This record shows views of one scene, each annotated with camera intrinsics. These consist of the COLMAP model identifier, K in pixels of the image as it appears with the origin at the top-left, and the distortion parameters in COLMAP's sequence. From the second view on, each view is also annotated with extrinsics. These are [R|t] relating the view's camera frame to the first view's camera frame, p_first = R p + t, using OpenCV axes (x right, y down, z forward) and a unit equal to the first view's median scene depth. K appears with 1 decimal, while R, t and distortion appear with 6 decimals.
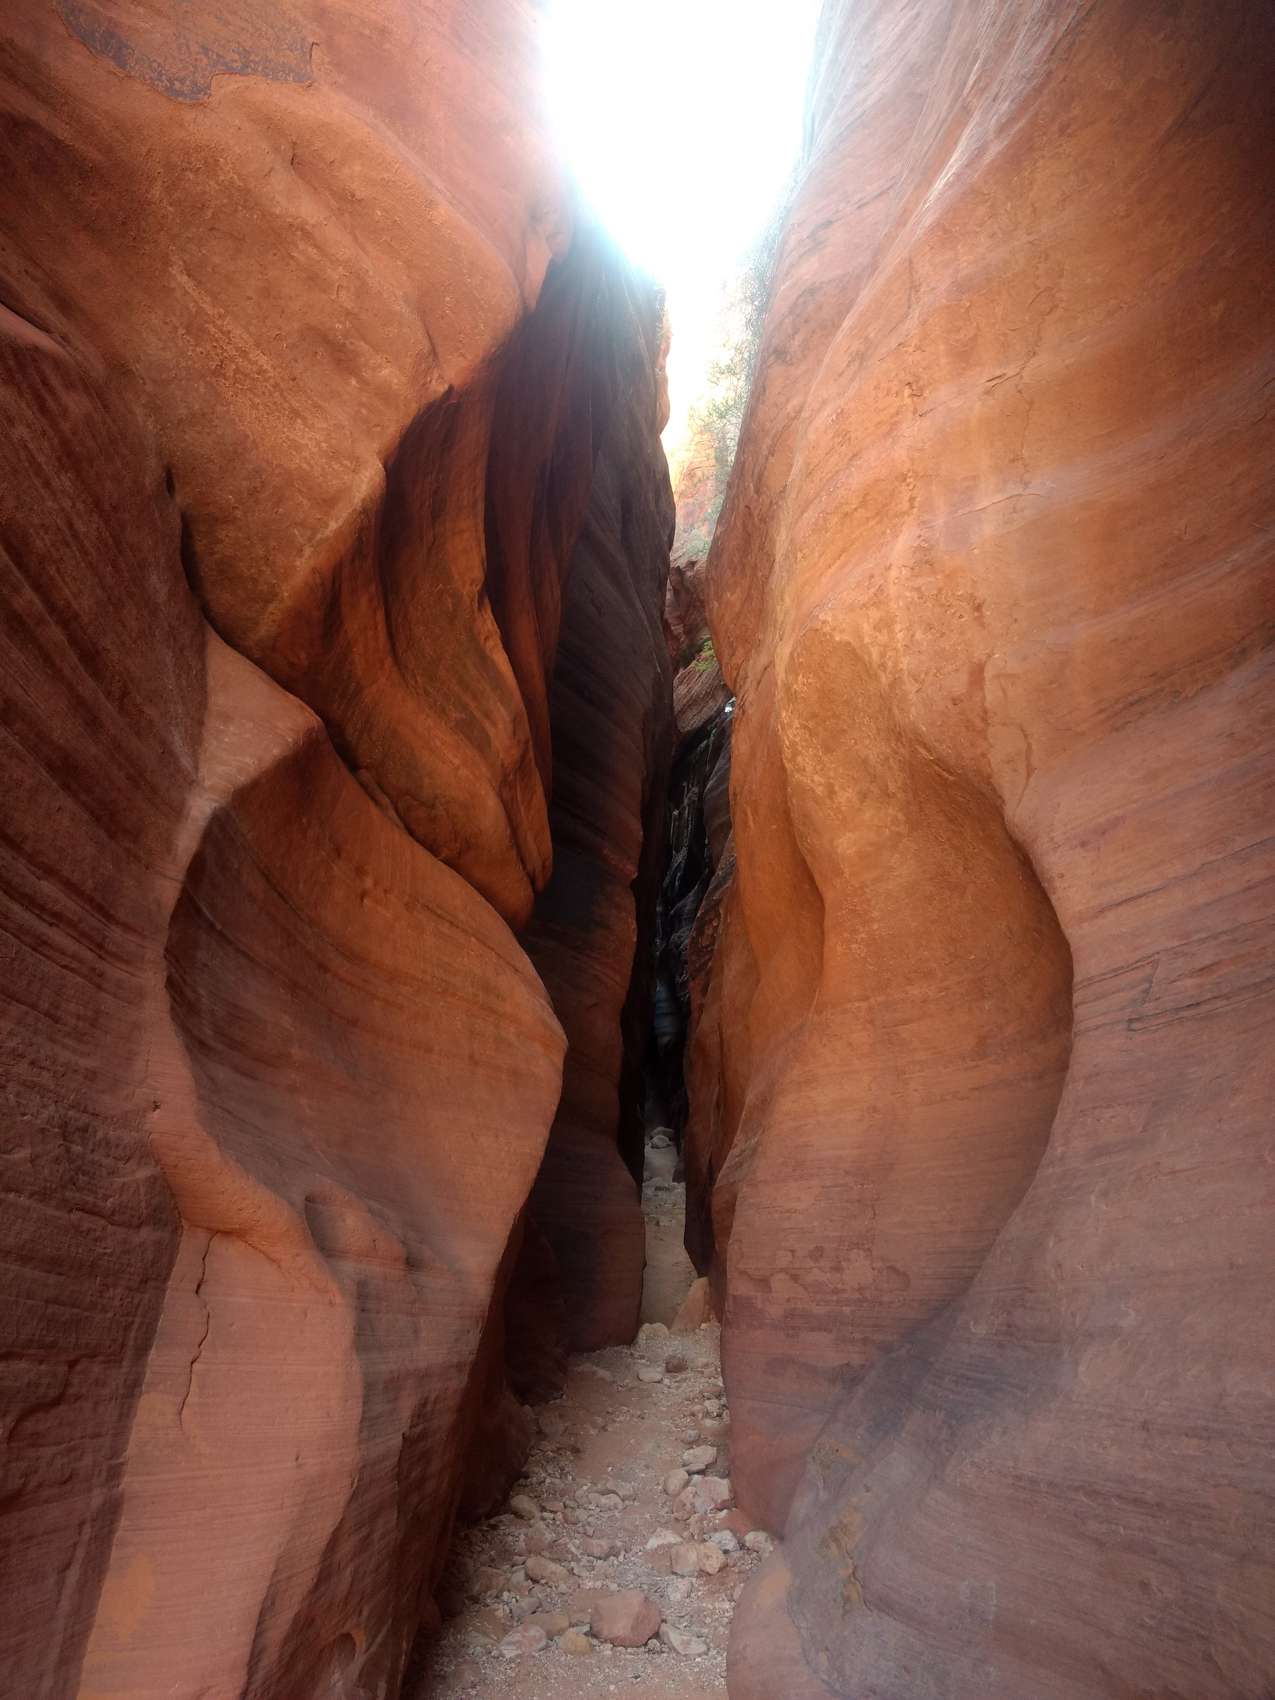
lens RADIAL K [[1331.9, 0, 650.0], [0, 1331.9, 852.8], [0, 0, 1]] dist [0.029612, 0.005453]
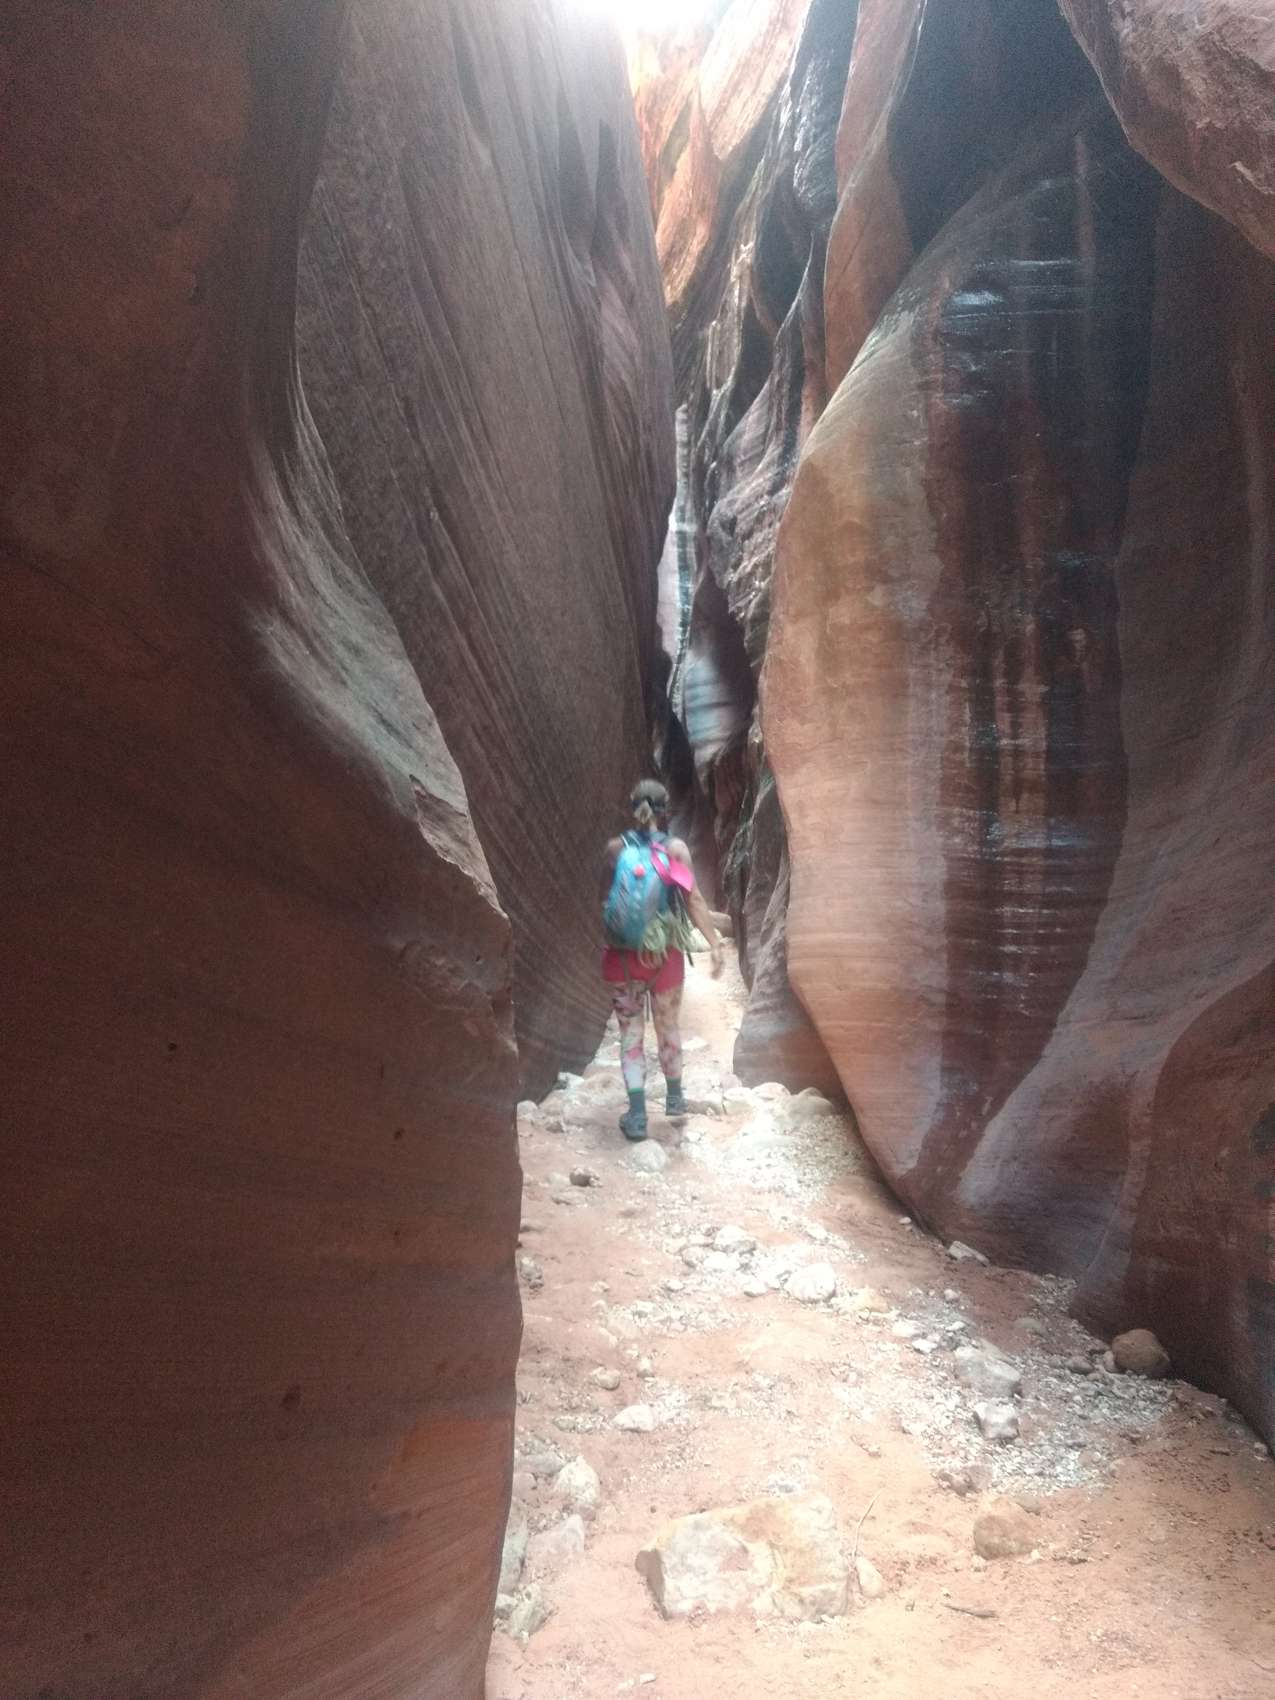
lens RADIAL K [[1331.9, 0, 650.0], [0, 1331.9, 852.8], [0, 0, 1]] dist [0.029612, 0.005453]
pose [[0.998542, -0.036824, -0.039475, 0.056390], [0.042695, 0.986190, 0.160022, 0.706681], [0.033037, -0.161474, 0.986324, 3.515091]]
